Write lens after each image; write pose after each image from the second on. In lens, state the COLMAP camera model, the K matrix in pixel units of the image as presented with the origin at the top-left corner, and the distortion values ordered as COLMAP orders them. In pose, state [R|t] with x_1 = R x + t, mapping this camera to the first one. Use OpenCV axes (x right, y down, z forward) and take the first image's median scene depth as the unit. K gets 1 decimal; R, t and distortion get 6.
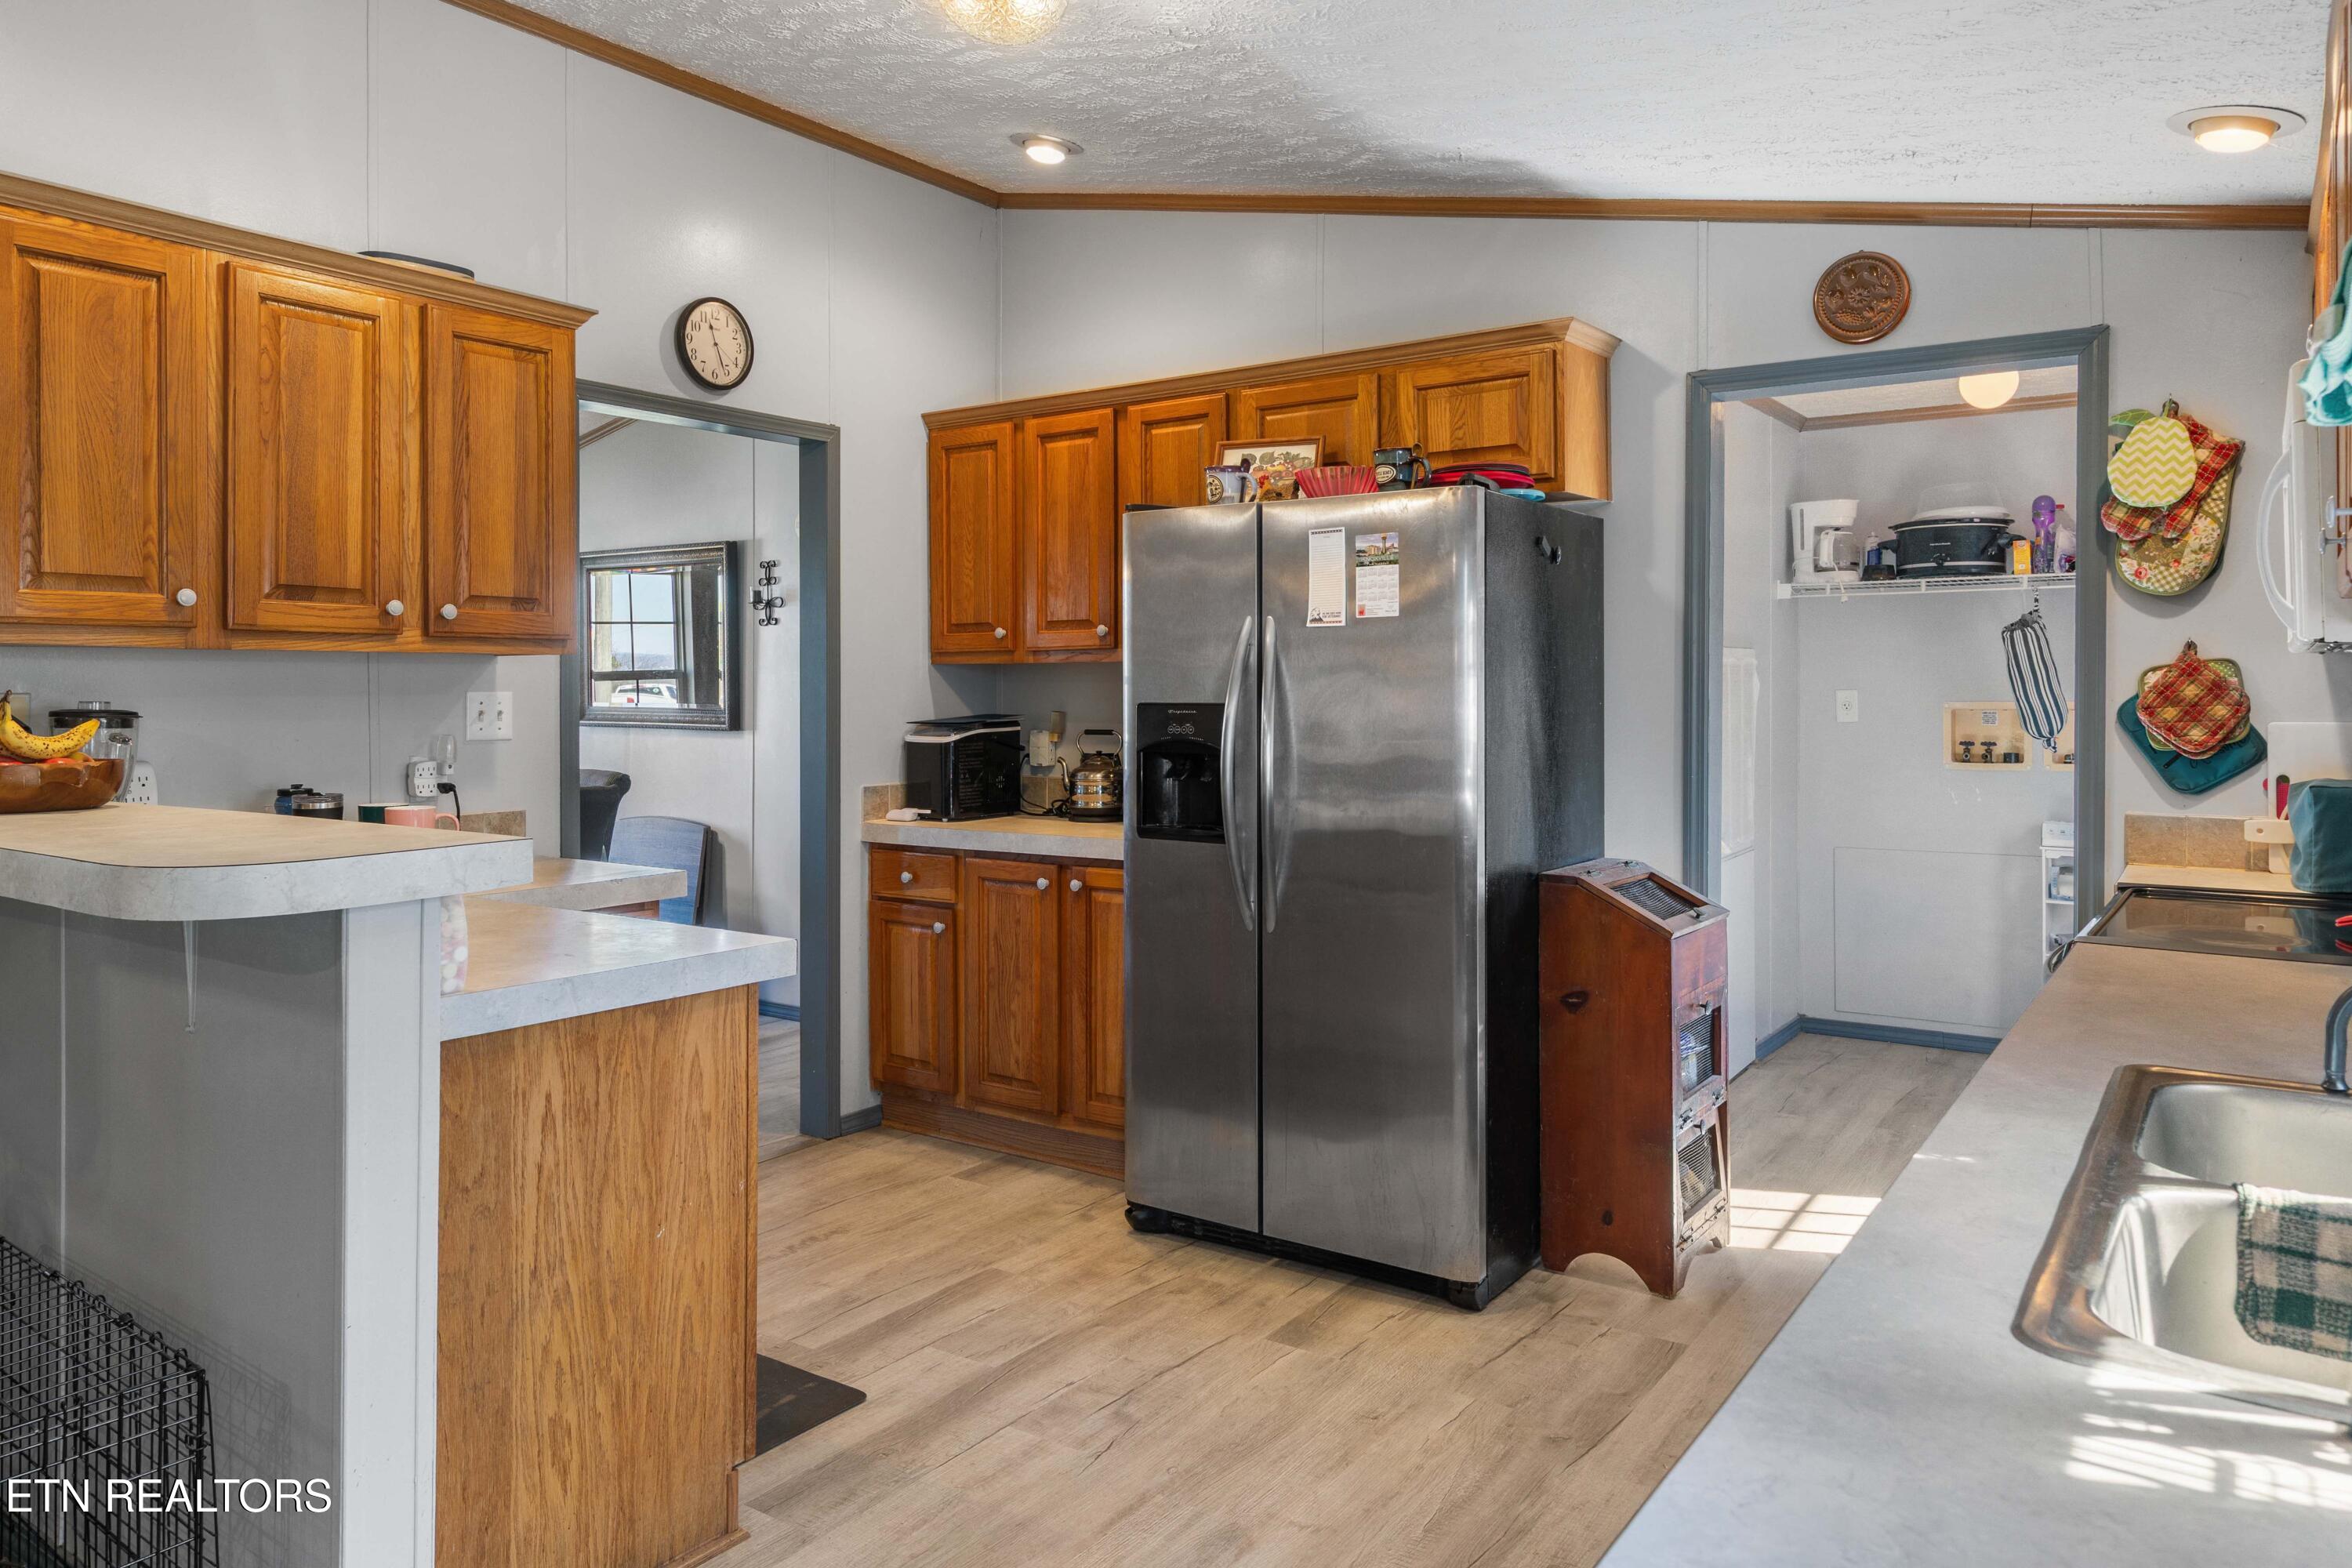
lens RADIAL K [[1521.8, 0, 1165.8], [0, 1521.8, 681.3], [0, 0, 1]] dist [0.000941, 0.000150]
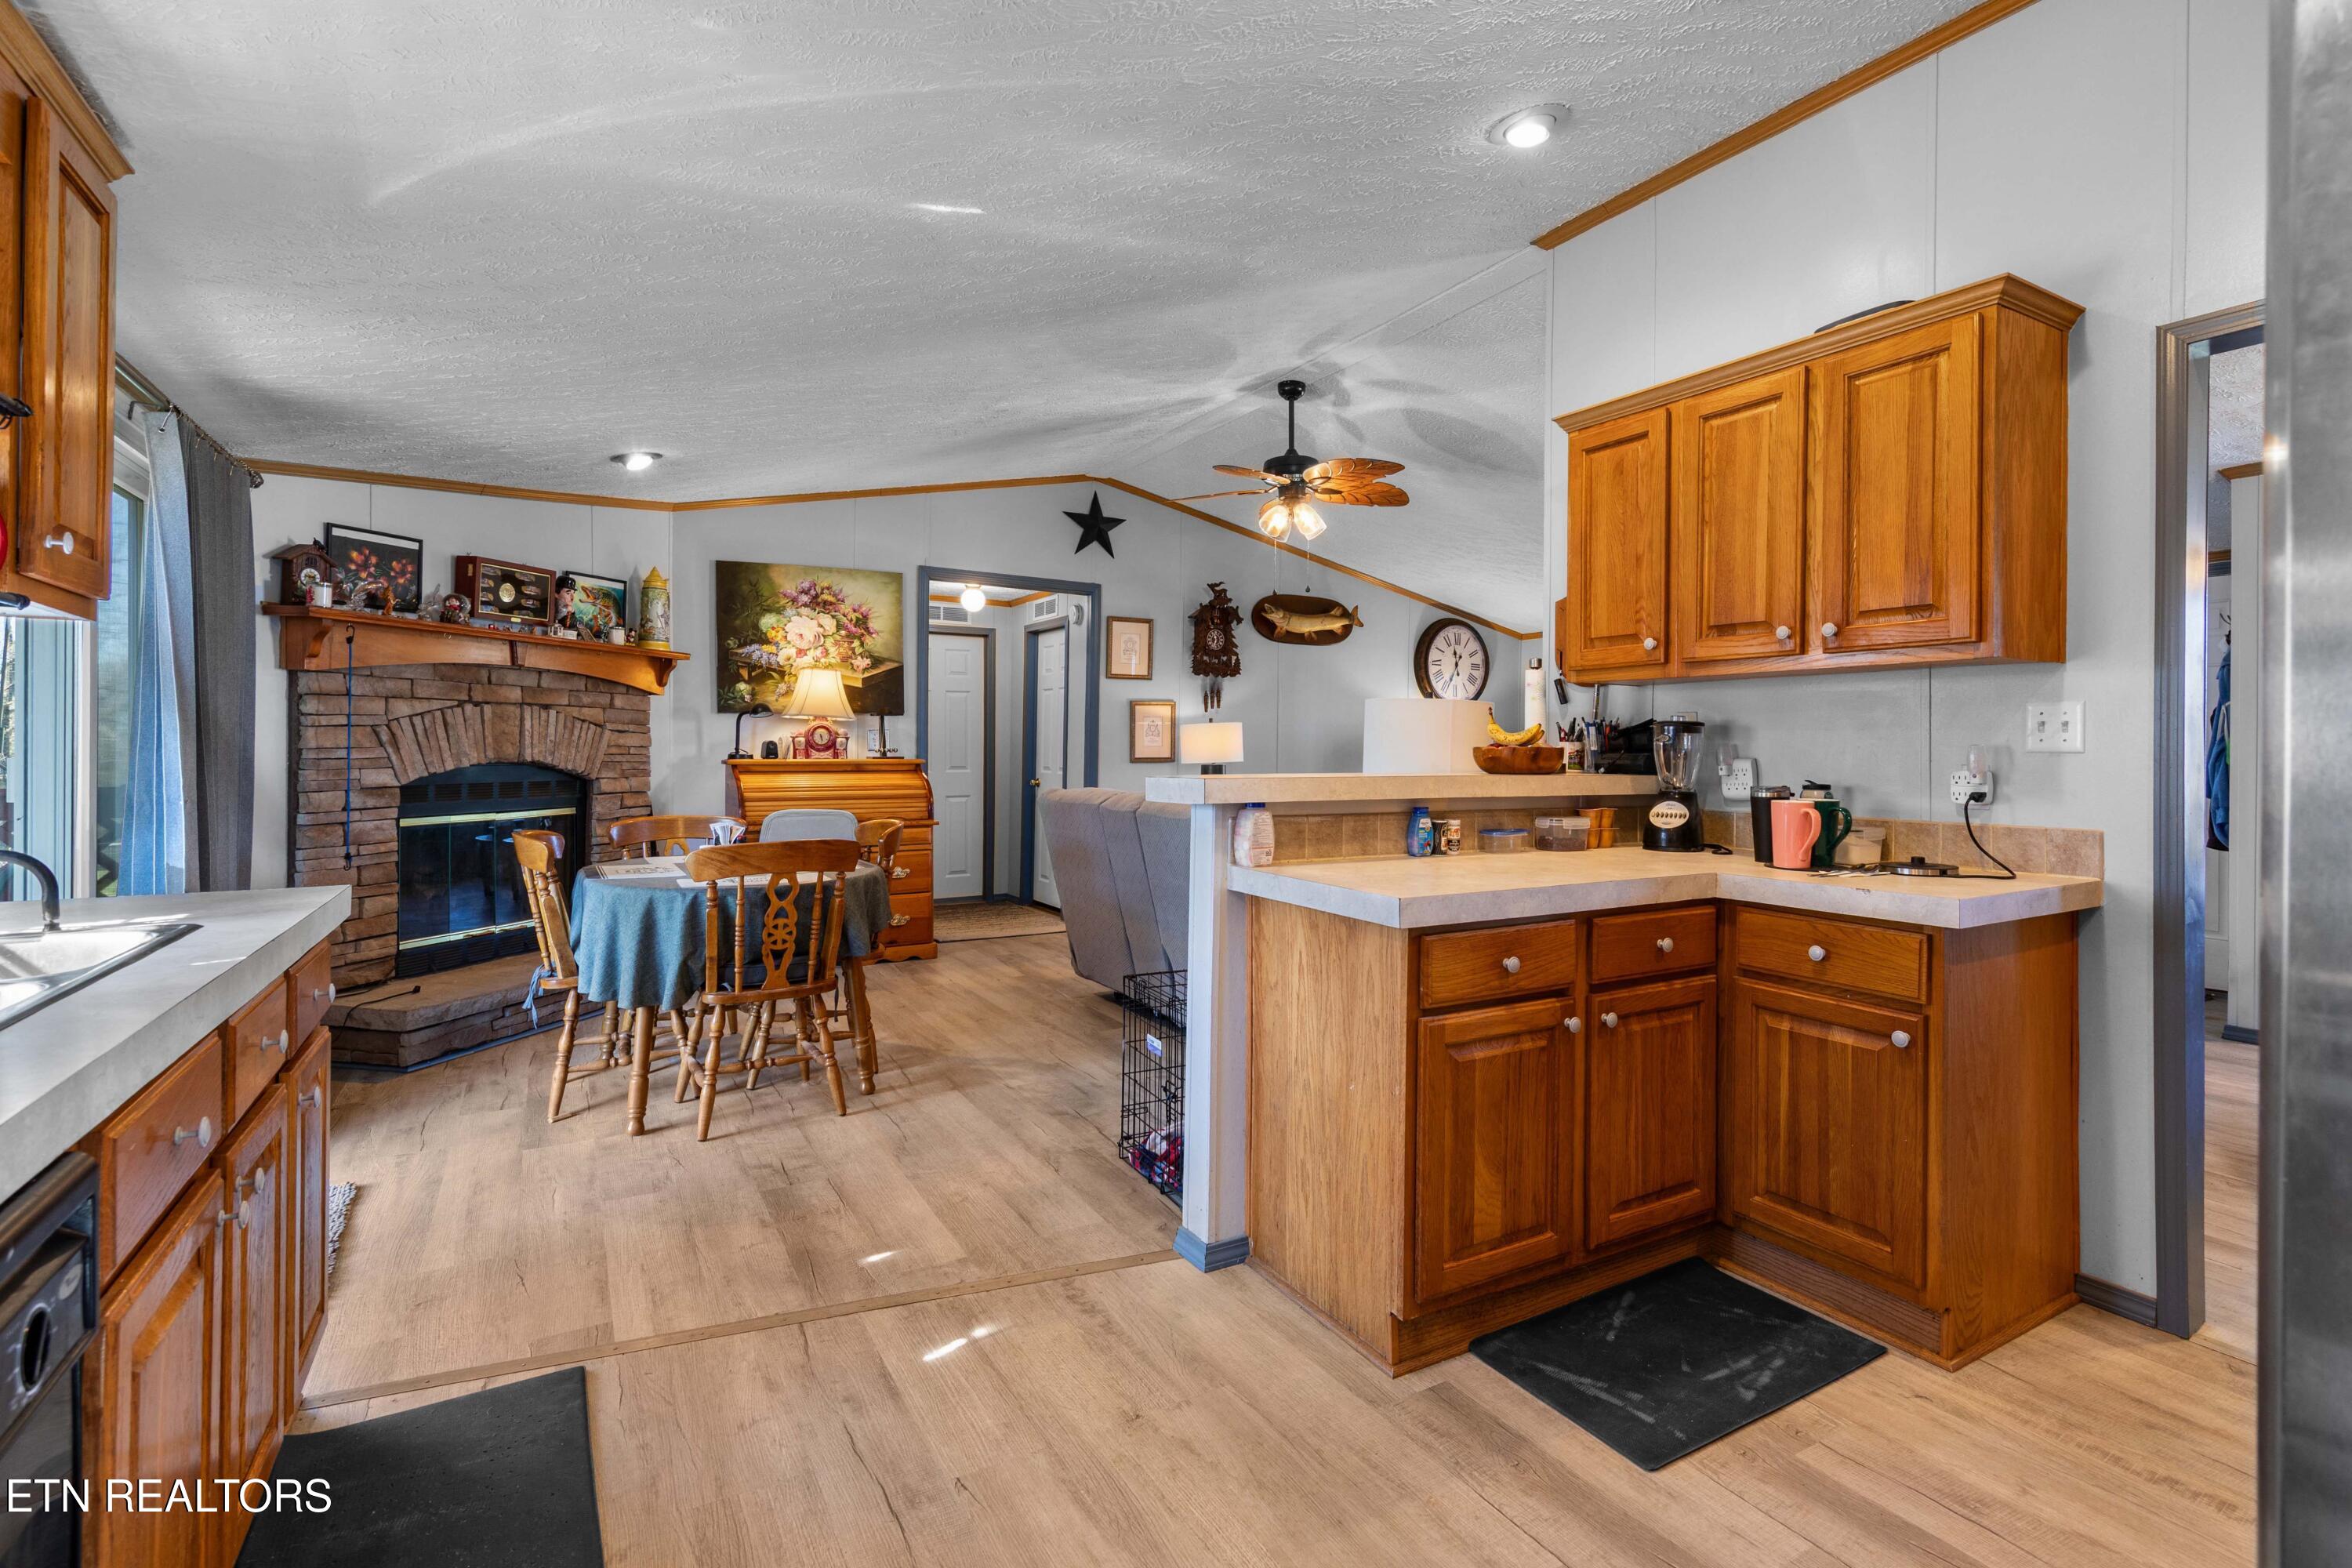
lens RADIAL K [[1103.2, 0, 1244.3], [0, 1103.2, 746.5], [0, 0, 1]] dist [0.002713, 0.000341]
pose [[-0.383101, 0.000387, -0.923706, 0.386062], [0.000613, 1.000000, 0.000164, 0.034650], [0.923706, -0.000504, -0.383101, 0.801679]]
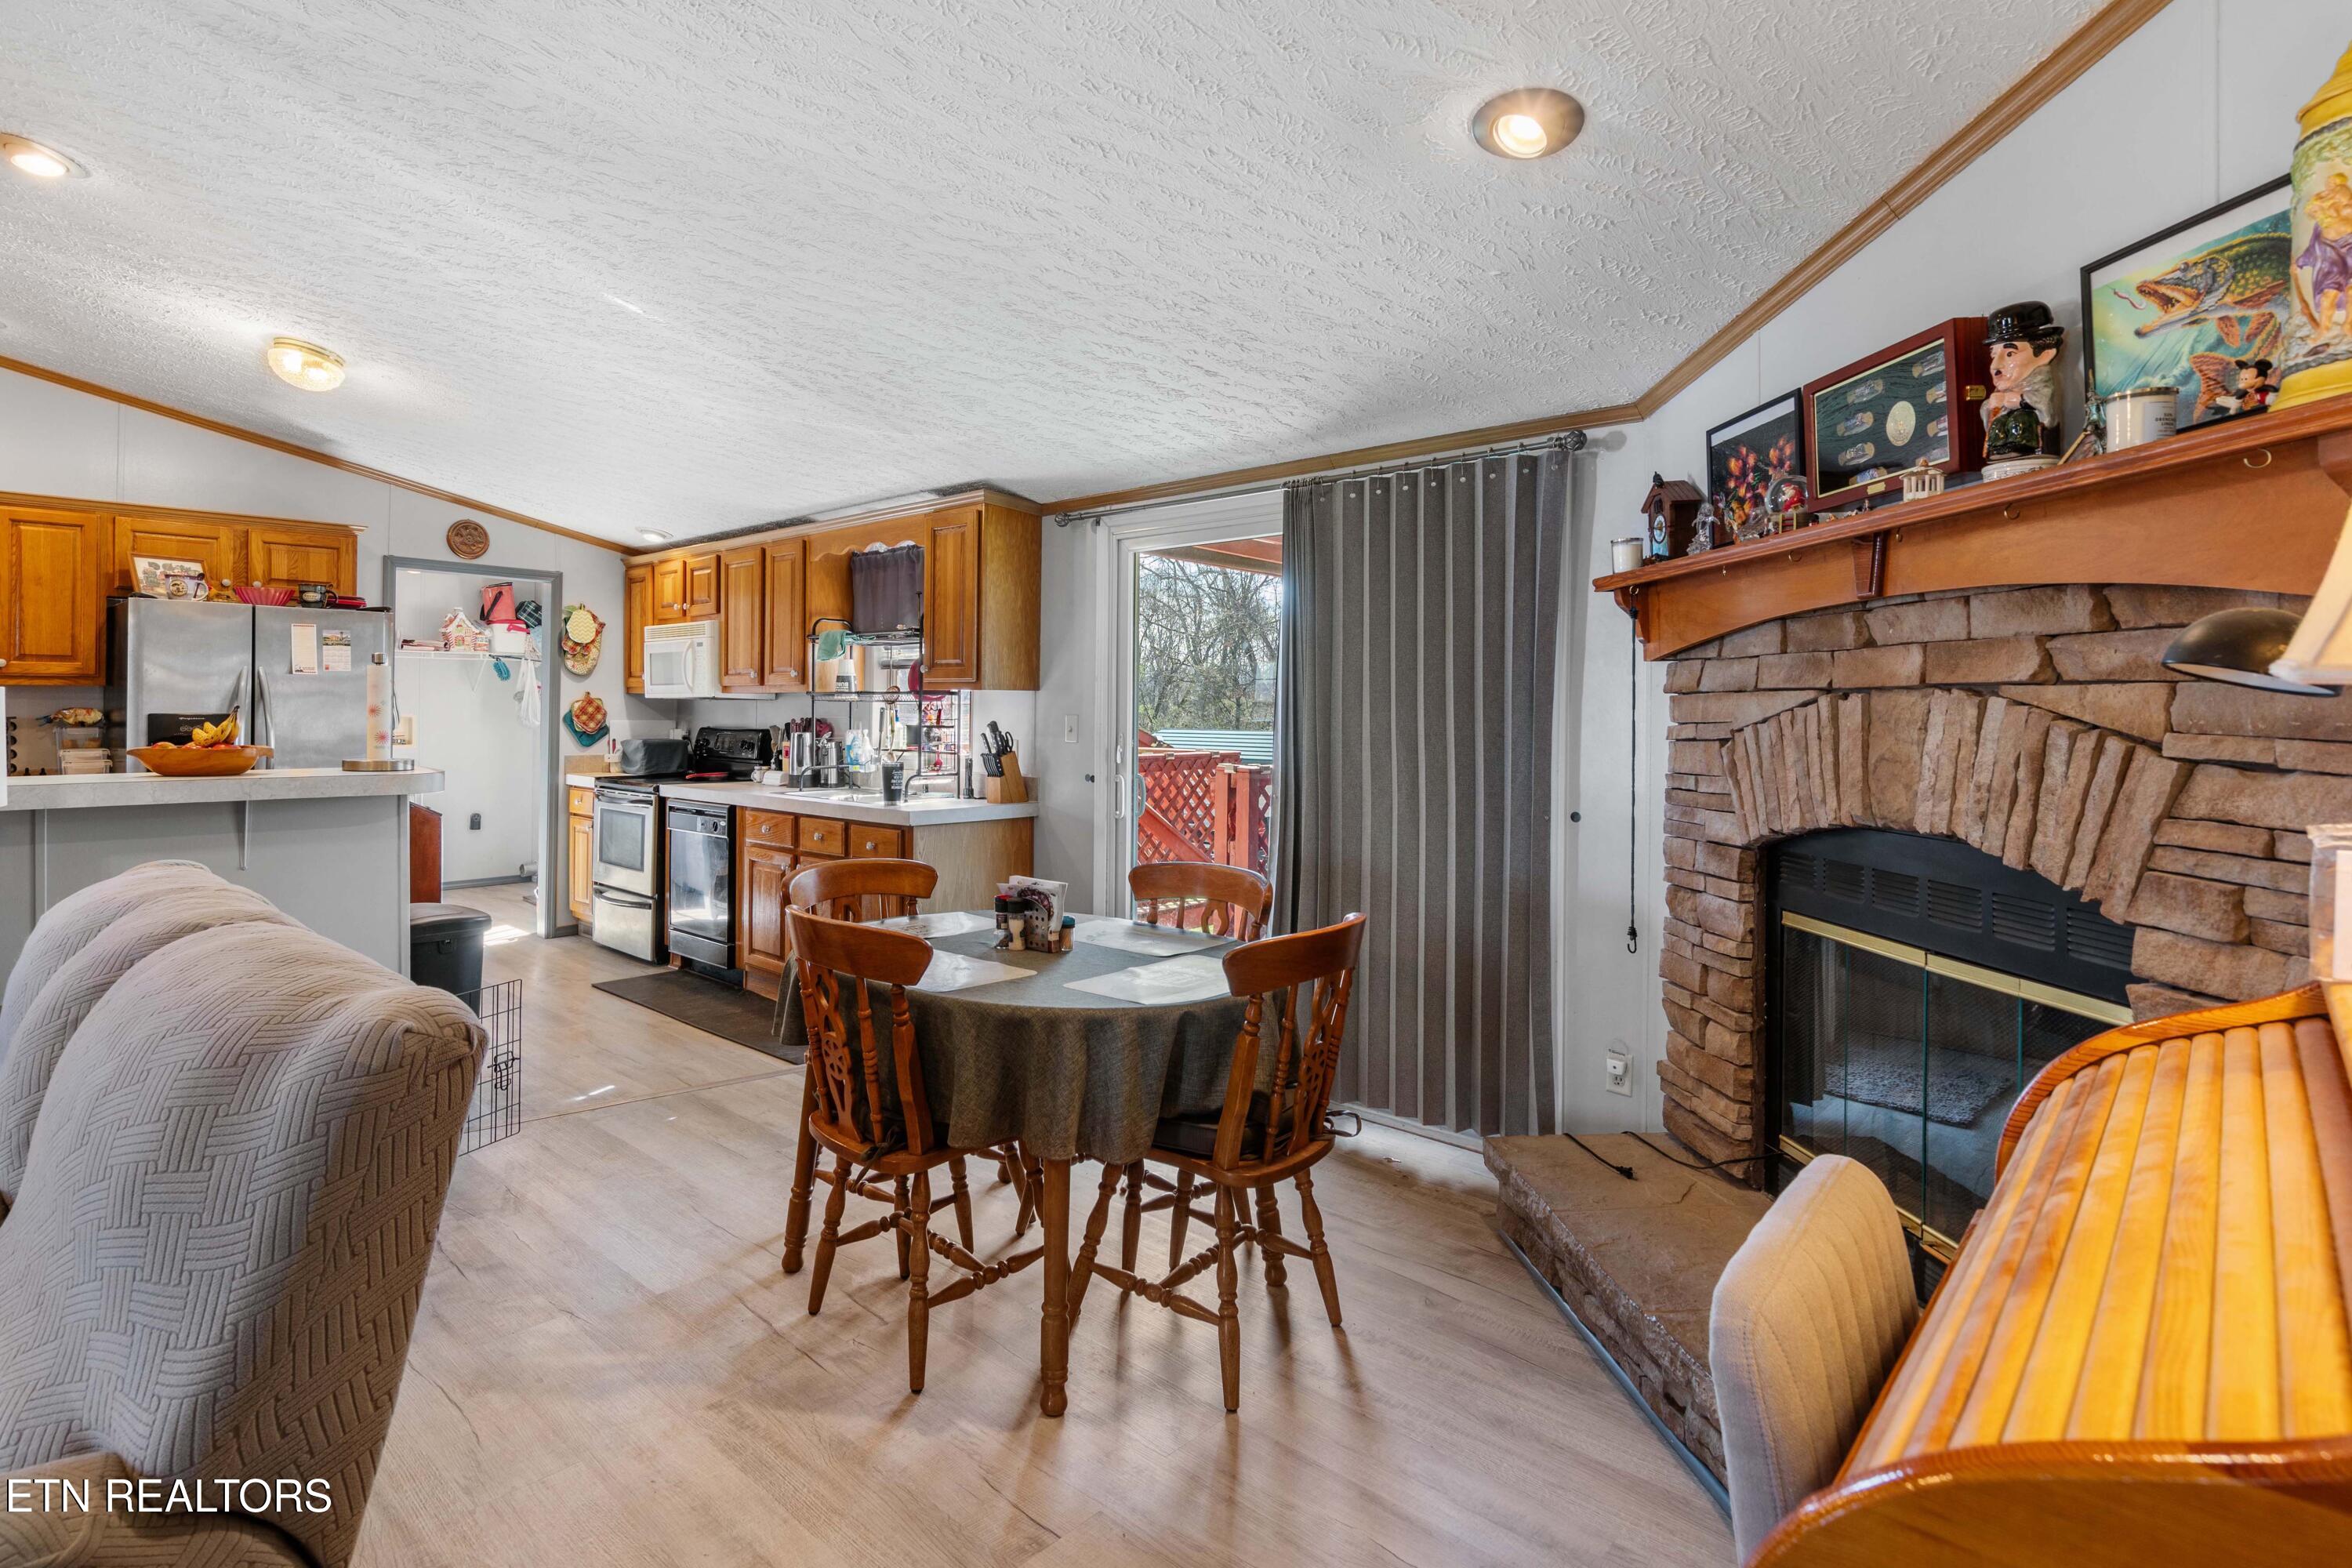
lens RADIAL K [[1194.4, 0, 1124.3], [0, 1194.4, 711.2], [0, 0, 1]] dist [0.005230, -0.000059]
pose [[0.142082, 0.003951, 0.989847, -1.187486], [-0.014051, 0.999899, -0.001975, -0.000144], [-0.989755, -0.013628, 0.142123, -0.250893]]
